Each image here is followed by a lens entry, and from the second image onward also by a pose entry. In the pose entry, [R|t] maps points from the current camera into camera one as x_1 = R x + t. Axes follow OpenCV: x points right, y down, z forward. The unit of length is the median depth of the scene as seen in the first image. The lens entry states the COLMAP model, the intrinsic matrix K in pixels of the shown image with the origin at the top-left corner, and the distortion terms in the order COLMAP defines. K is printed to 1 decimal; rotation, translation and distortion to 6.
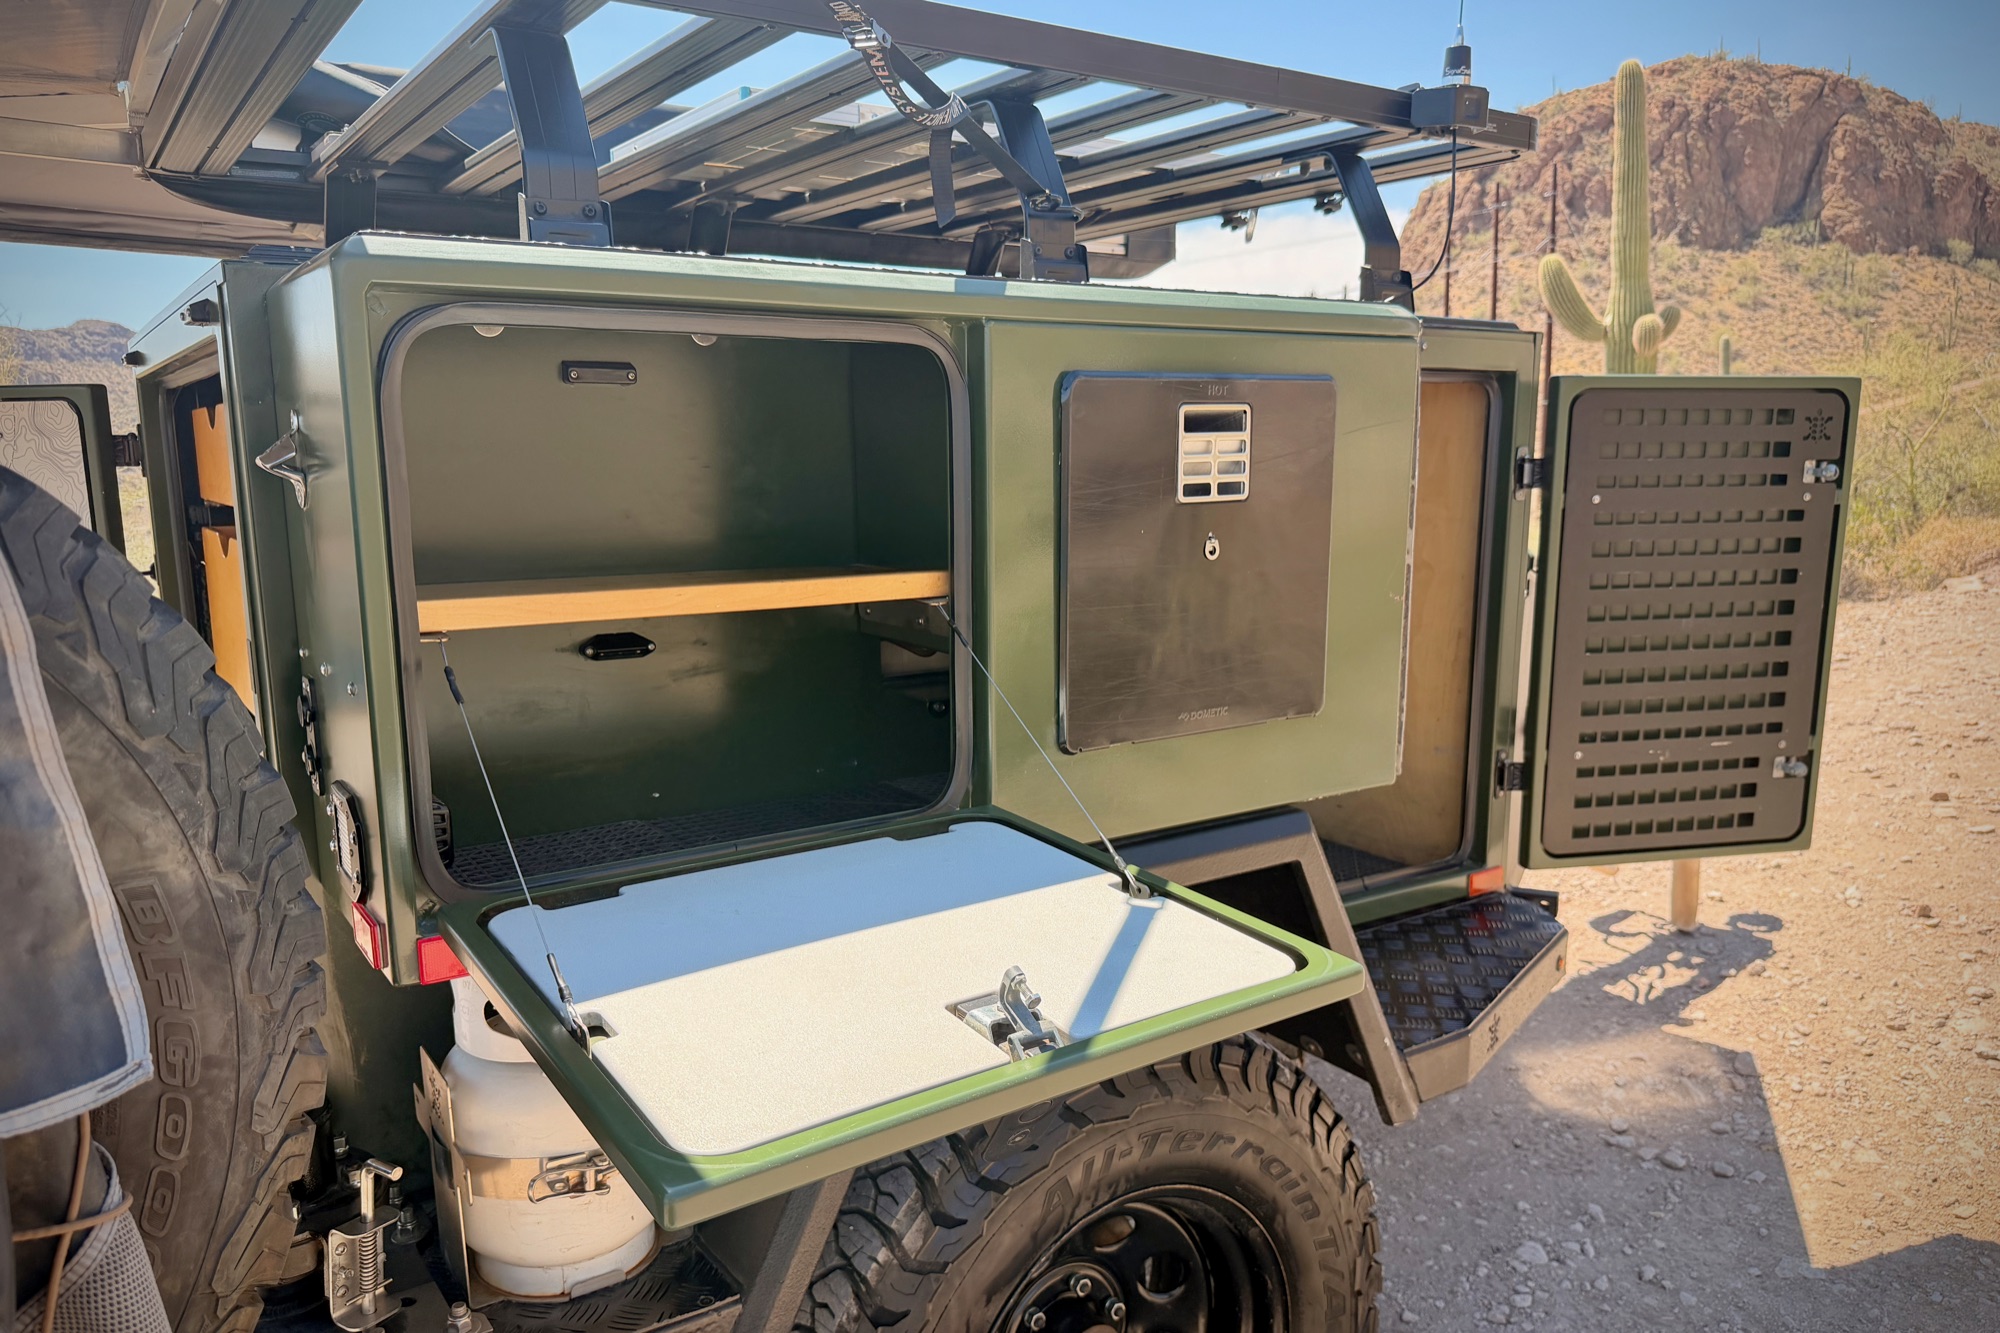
lens RADIAL K [[1426.0, 0, 990.5], [0, 1426.0, 695.8], [0, 0, 1]] dist [0.044593, -0.057048]
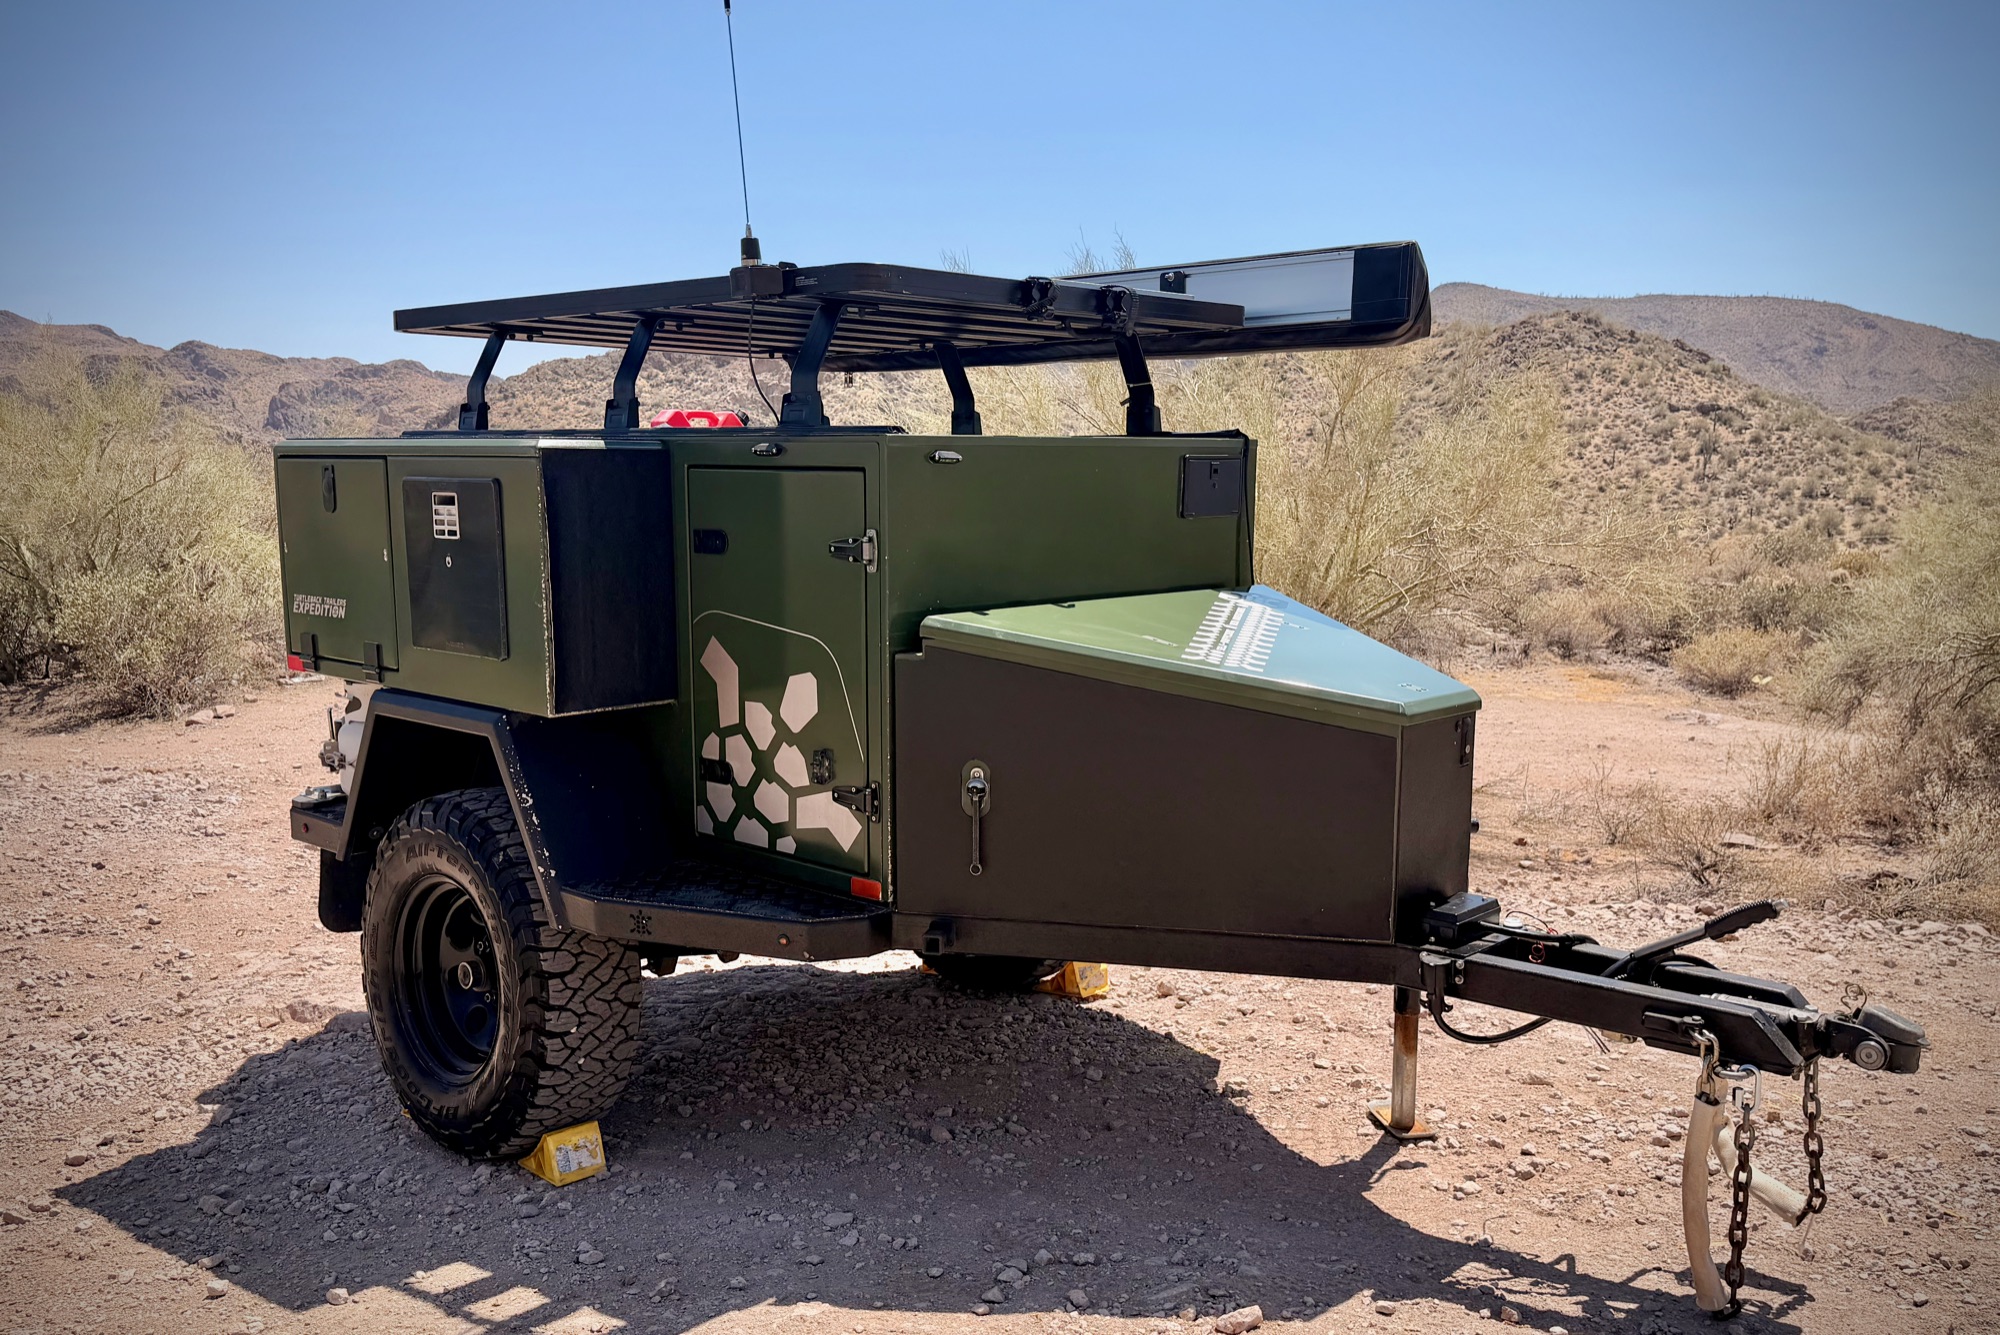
lens RADIAL K [[1639.3, 0, 999.8], [0, 1639.3, 677.1], [0, 0, 1]] dist [0.021003, 0.003603]
pose [[0.262367, 0.132160, -0.955875, 1.071607], [-0.180859, 0.979758, 0.085820, -0.116329], [0.947868, 0.150362, 0.280959, 0.453453]]
